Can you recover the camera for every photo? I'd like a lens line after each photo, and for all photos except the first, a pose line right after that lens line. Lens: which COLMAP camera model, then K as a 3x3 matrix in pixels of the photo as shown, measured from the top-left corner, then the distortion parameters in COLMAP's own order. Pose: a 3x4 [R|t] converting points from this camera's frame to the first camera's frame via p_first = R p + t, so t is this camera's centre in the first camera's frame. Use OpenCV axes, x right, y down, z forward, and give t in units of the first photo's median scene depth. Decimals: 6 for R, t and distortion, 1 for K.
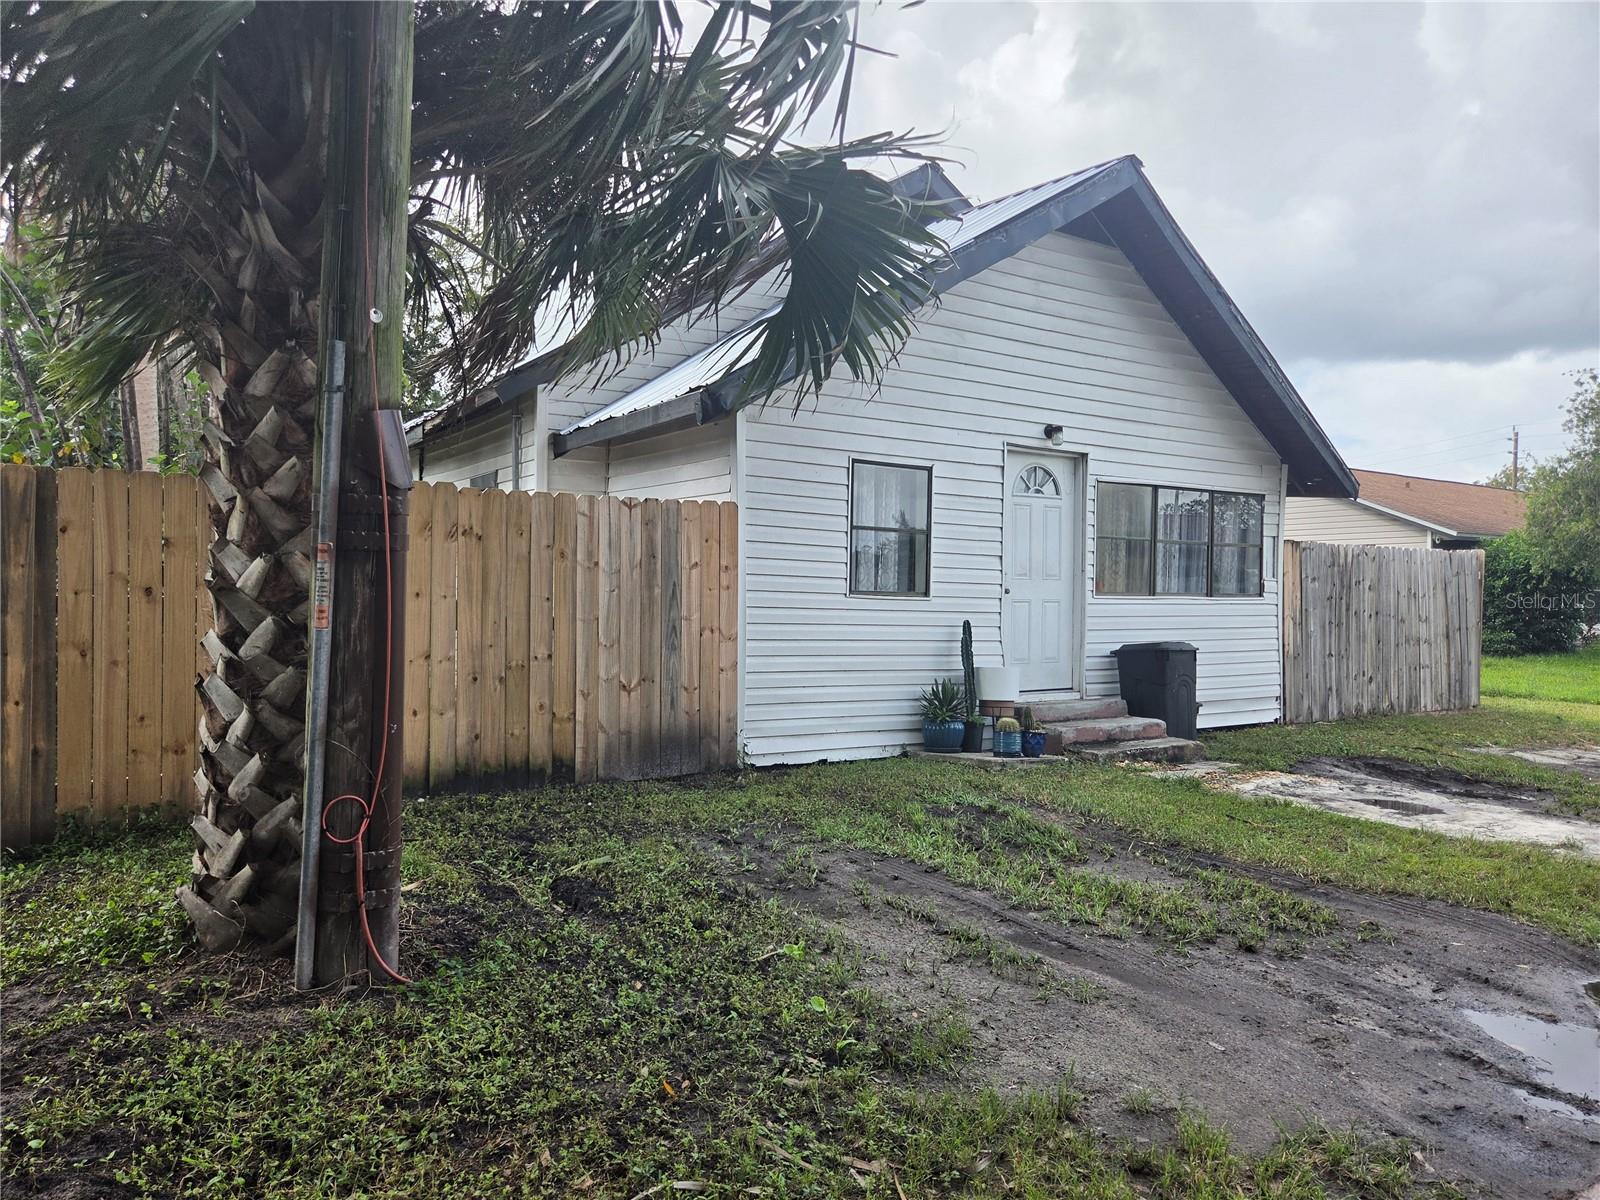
lens RADIAL K [[1073.2, 0, 800.0], [0, 1073.2, 605.3], [0, 0, 1]] dist [0.002835, -0.000595]
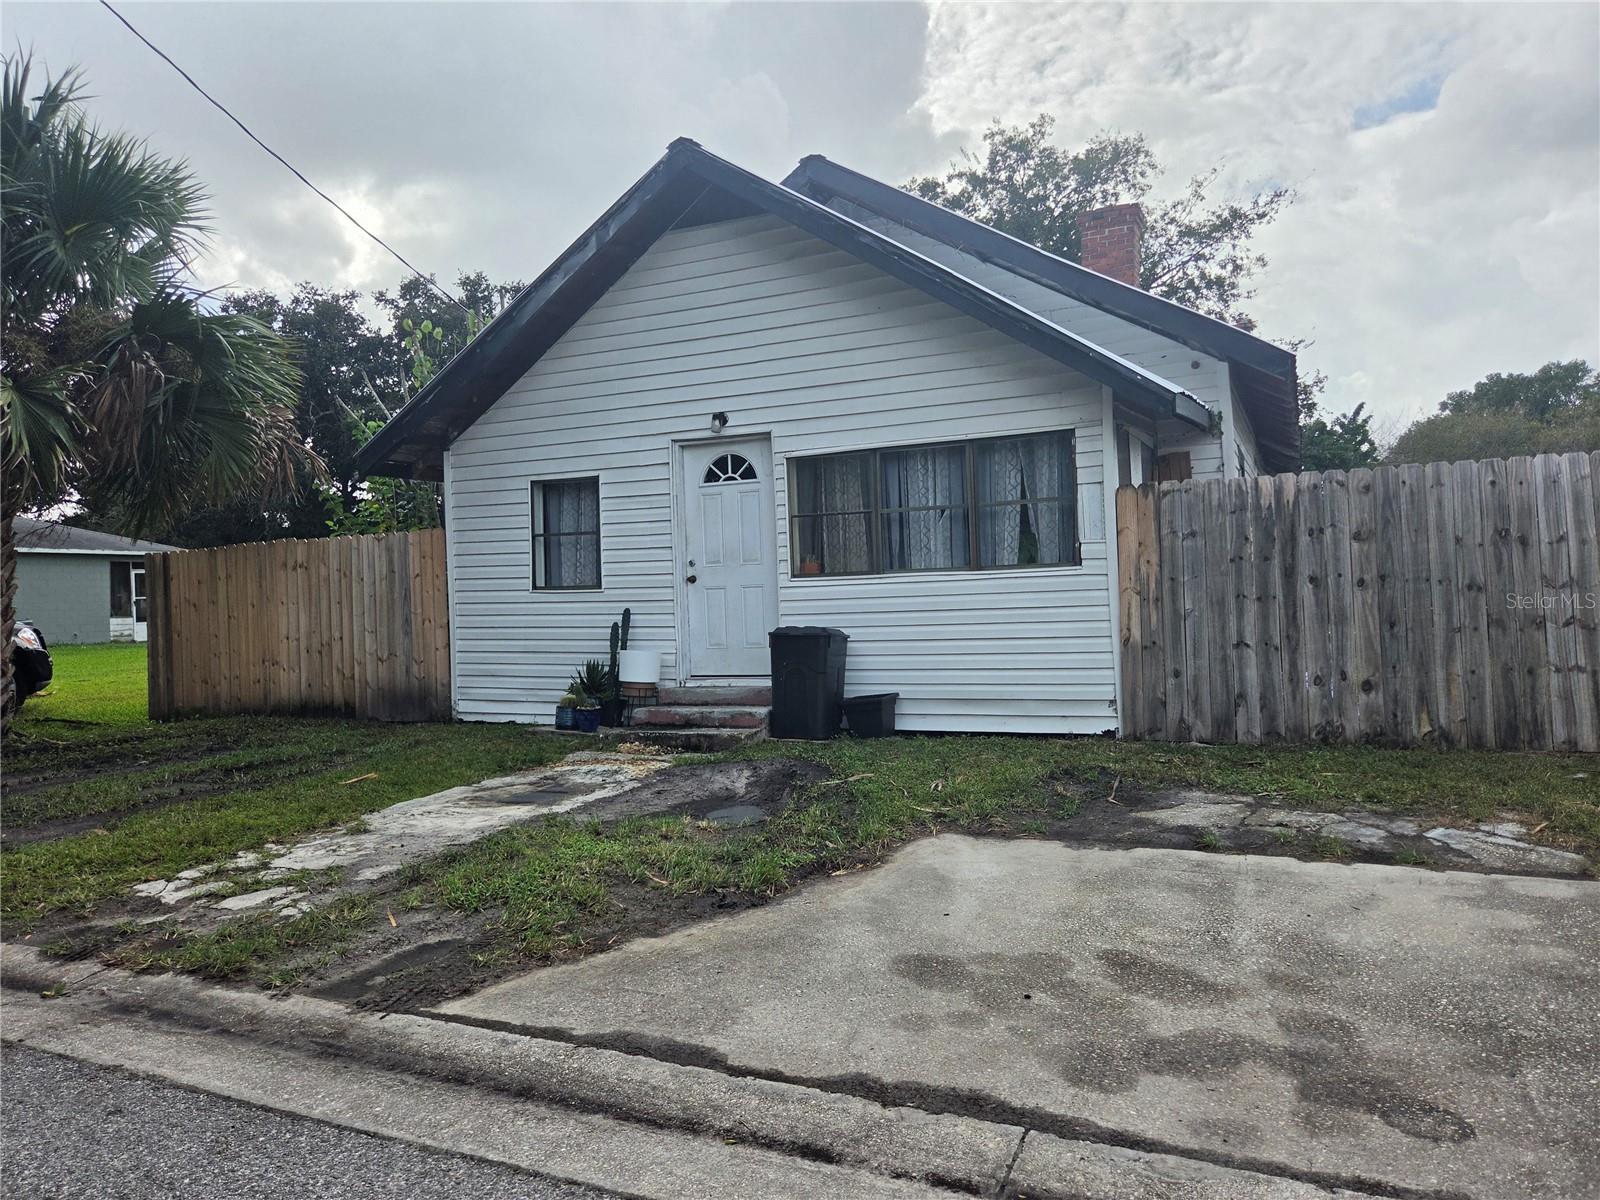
lens RADIAL K [[1073.2, 0, 799.9], [0, 1073.2, 592.3], [0, 0, 1]] dist [0.002835, -0.000595]
pose [[0.563310, -0.035884, -0.825466, 1.137022], [0.028809, 0.999302, -0.023781, 0.027959], [0.825743, -0.010385, 0.563950, 0.506102]]
